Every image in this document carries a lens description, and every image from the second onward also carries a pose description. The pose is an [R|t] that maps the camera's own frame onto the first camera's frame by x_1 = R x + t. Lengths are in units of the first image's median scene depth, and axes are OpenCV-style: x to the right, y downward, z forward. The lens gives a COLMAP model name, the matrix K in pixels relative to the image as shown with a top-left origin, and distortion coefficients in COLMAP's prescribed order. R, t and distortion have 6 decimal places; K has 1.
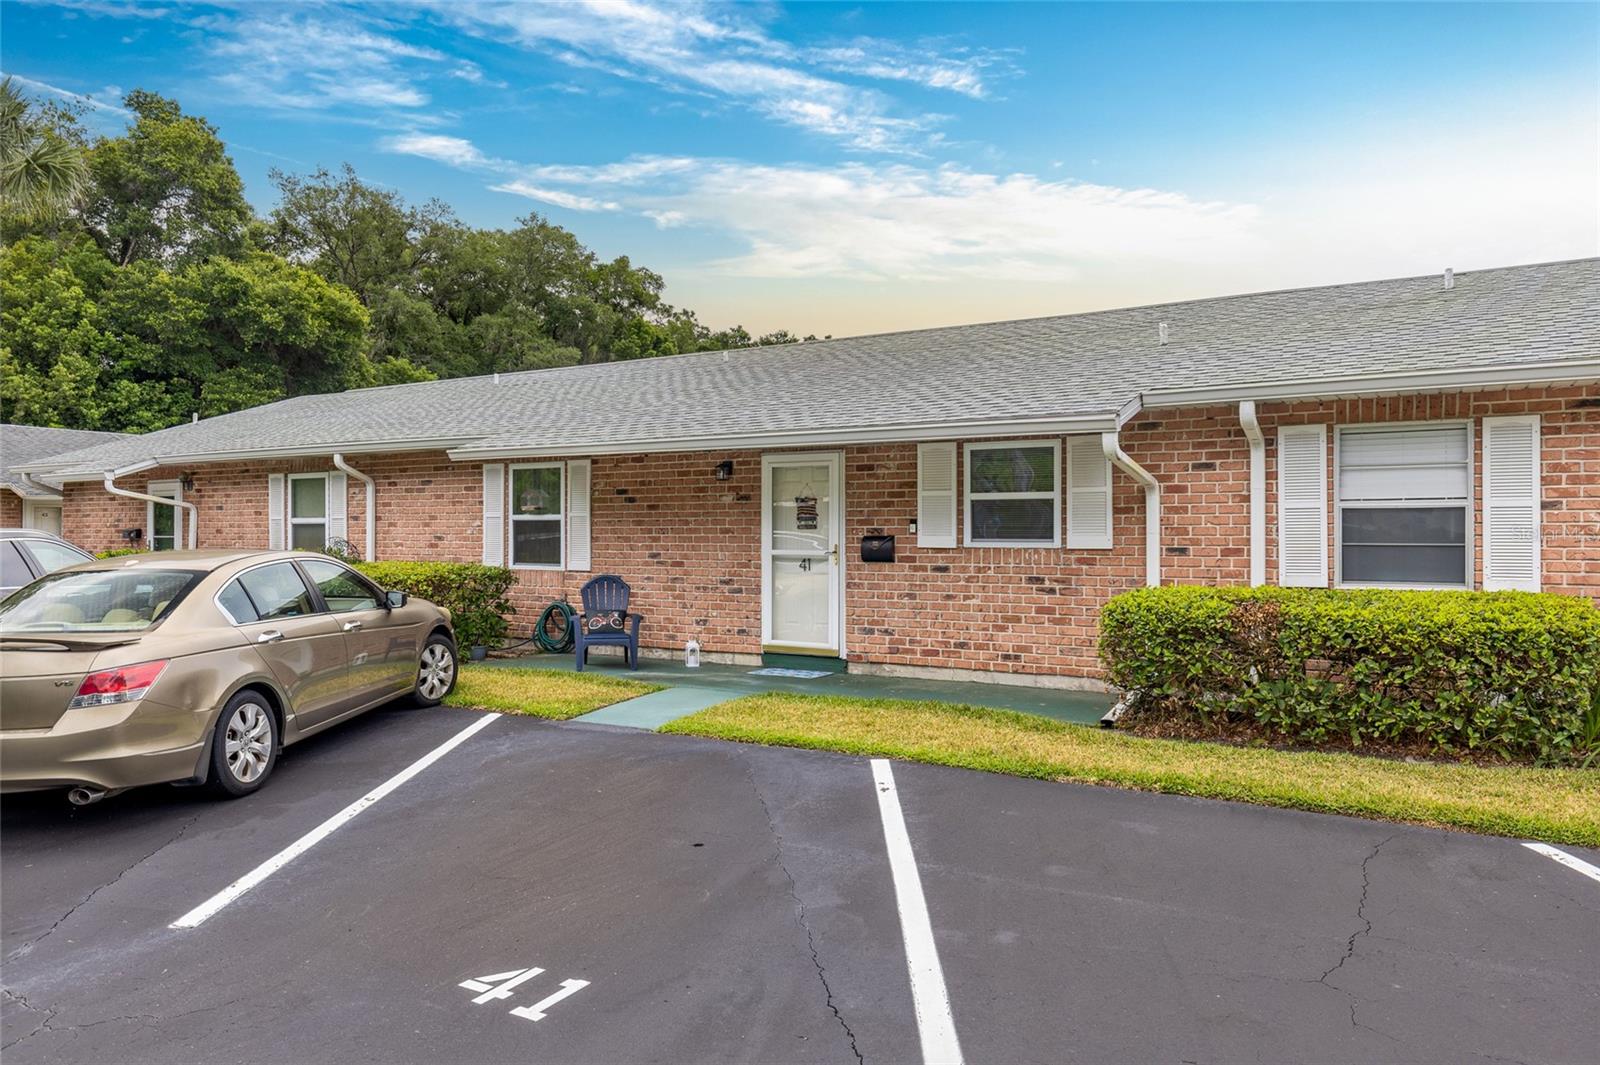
lens RADIAL K [[1156.1, 0, 821.2], [0, 1156.1, 534.0], [0, 0, 1]] dist [0.000465, 0.001086]
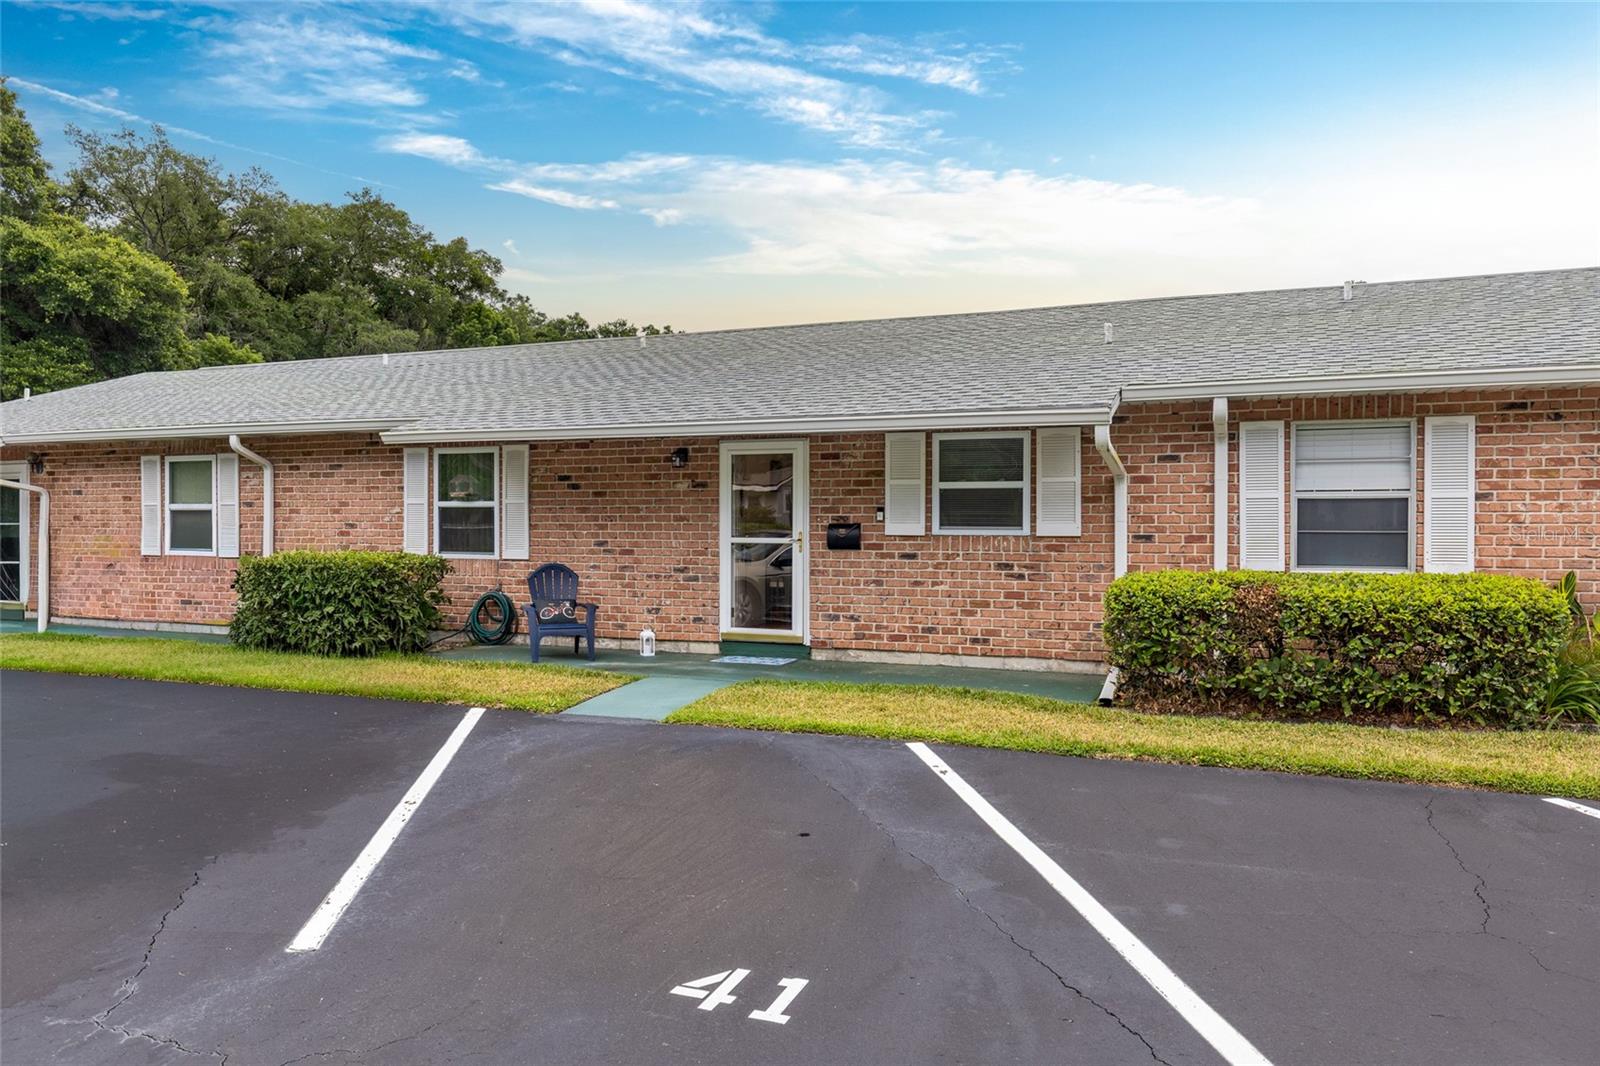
lens RADIAL K [[1130.4, 0, 846.5], [0, 1130.4, 534.1], [0, 0, 1]] dist [-0.000448, -0.001586]
pose [[0.984844, -0.000011, 0.173442, -0.109642], [-0.001640, 0.999955, 0.009377, 0.001375], [-0.173434, -0.009519, 0.984799, 0.020752]]
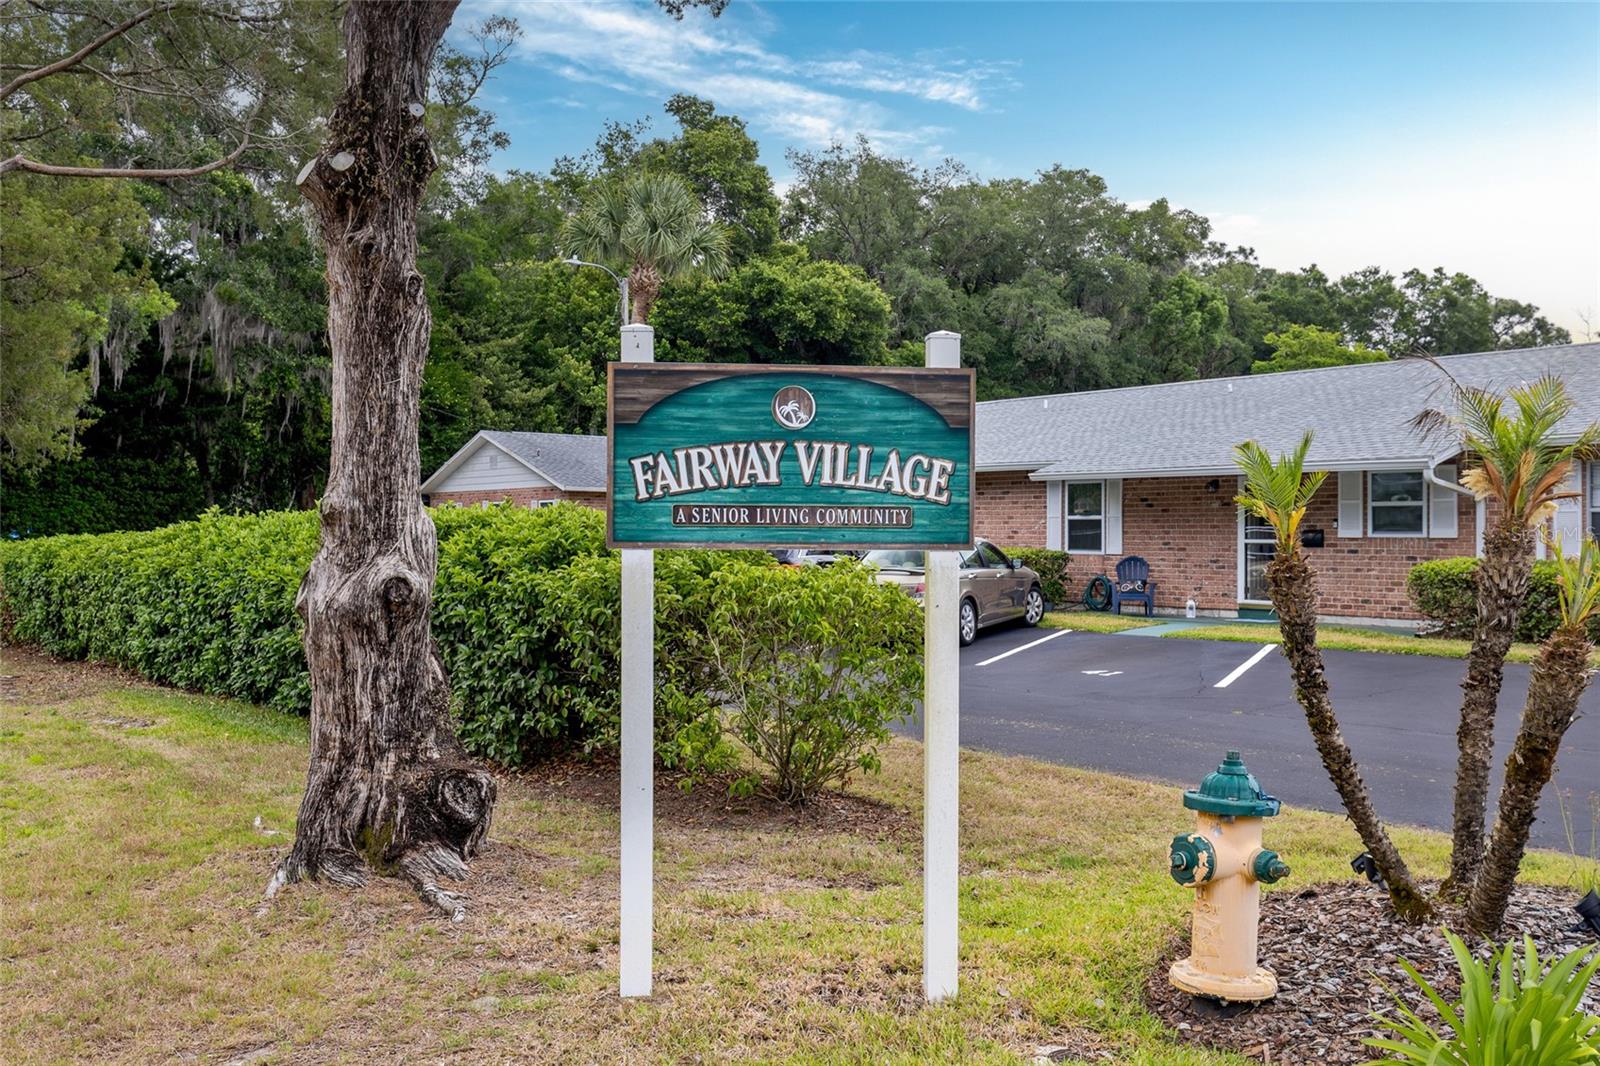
lens RADIAL K [[1578.7, 0, 805.5], [0, 1578.7, 538.9], [0, 0, 1]] dist [0.009292, 0.001636]
pose [[0.923567, 0.002411, -0.383429, 0.207643], [-0.001004, 0.999992, 0.003871, 0.005540], [0.383435, -0.003190, 0.923562, -1.056500]]
